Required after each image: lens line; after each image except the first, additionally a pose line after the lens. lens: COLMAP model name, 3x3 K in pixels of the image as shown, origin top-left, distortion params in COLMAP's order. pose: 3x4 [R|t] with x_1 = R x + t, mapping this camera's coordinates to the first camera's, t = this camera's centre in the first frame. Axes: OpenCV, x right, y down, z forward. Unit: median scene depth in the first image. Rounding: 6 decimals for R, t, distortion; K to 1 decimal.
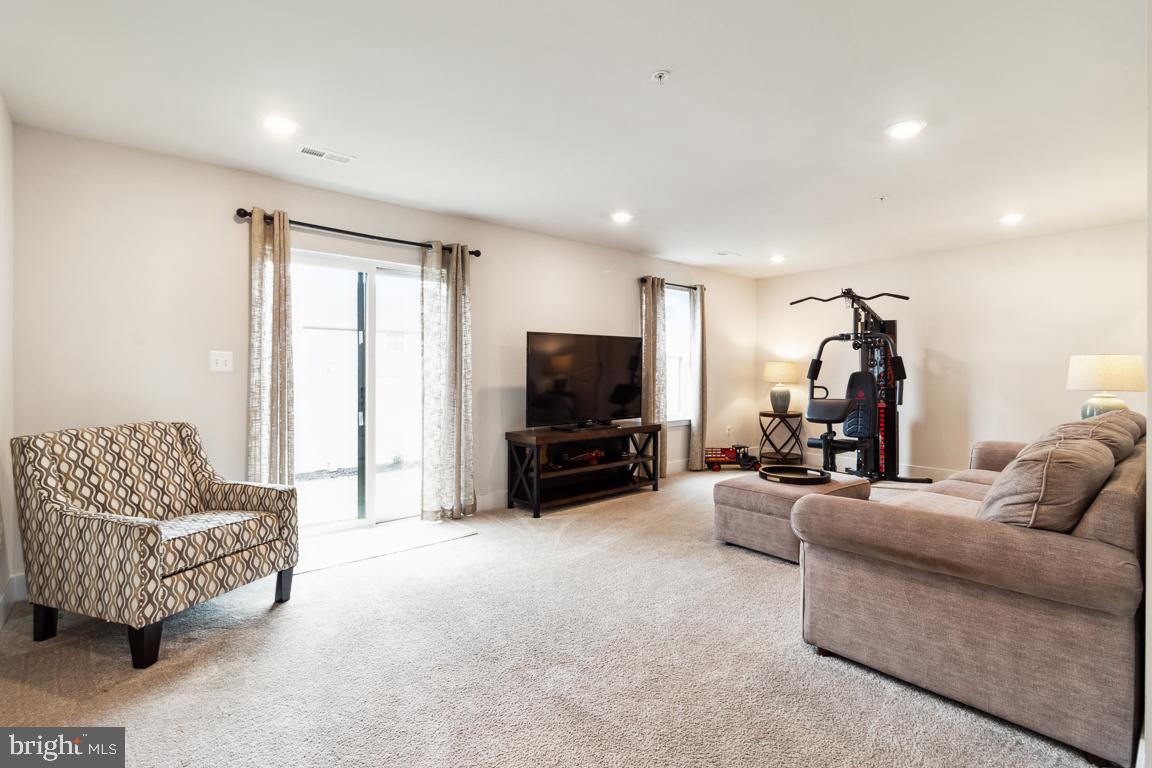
lens RADIAL K [[539.9, 0, 574.0], [0, 539.9, 384.9], [0, 0, 1]] dist [0.041938, 0.003078]
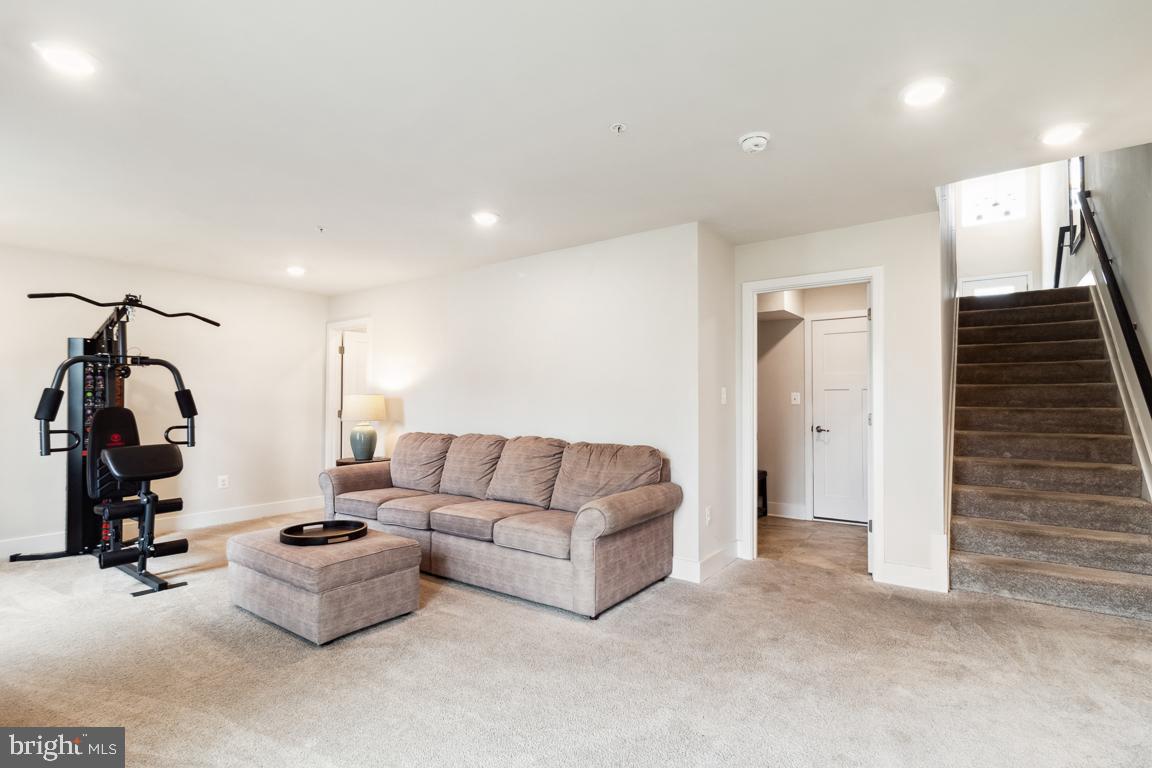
lens RADIAL K [[539.9, 0, 605.2], [0, 539.9, 387.7], [0, 0, 1]] dist [0.041938, 0.003078]
pose [[-0.225262, 0.021869, 0.974053, -0.559986], [0.021871, 0.999610, -0.017385, -0.036298], [-0.974053, 0.017387, -0.225652, 0.815321]]
